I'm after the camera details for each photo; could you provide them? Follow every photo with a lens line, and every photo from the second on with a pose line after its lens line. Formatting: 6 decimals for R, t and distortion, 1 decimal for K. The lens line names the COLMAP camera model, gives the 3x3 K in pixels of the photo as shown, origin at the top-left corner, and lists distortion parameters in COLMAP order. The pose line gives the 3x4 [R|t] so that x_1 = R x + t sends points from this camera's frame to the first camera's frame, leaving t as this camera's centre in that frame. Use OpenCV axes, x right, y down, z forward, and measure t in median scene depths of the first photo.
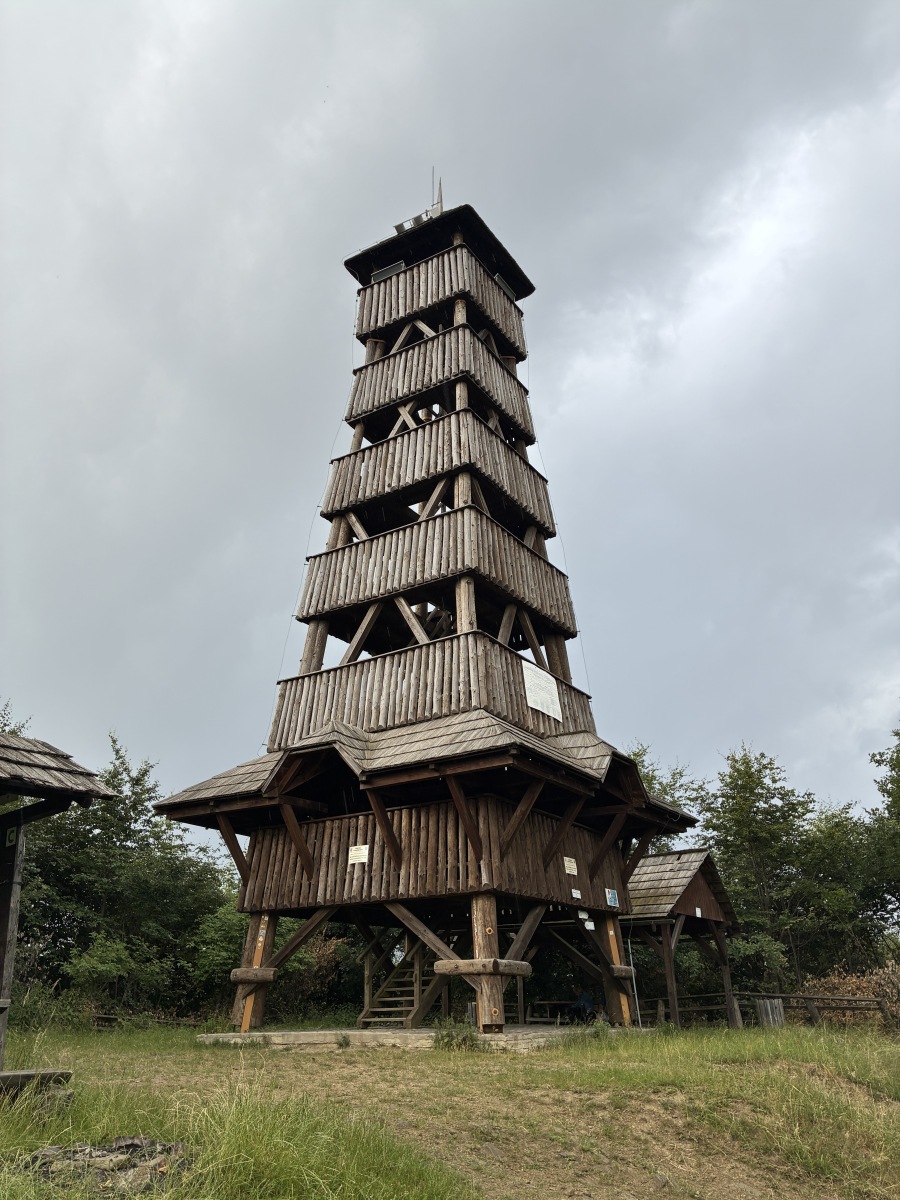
lens RADIAL K [[929.1, 0, 450.0], [0, 929.1, 600.0], [0, 0, 1]] dist [0.044417, -0.069616]
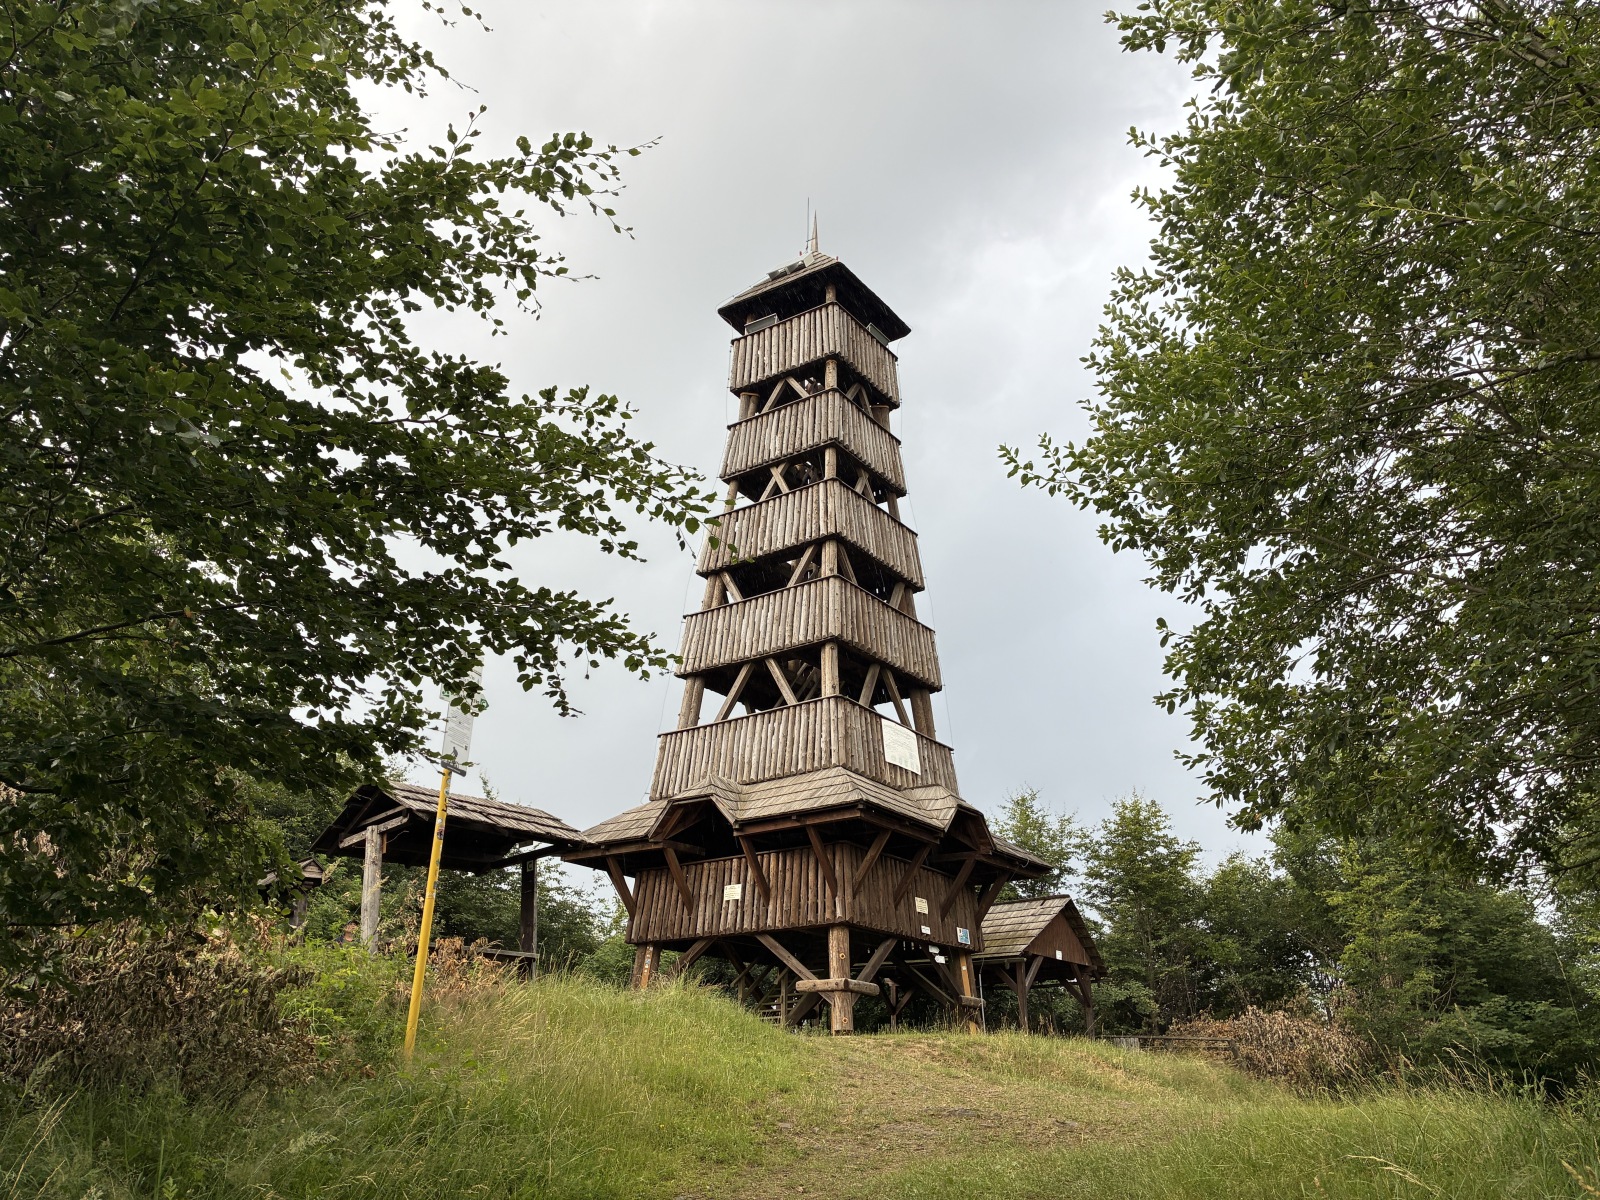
lens RADIAL K [[1238.8, 0, 802.4], [0, 1238.8, 603.4], [0, 0, 1]] dist [0.044417, -0.069616]
pose [[0.999045, 0.000216, -0.043681, 0.046410], [0.000651, 0.999803, 0.019834, -0.096464], [0.043677, -0.019844, 0.998849, -0.440864]]
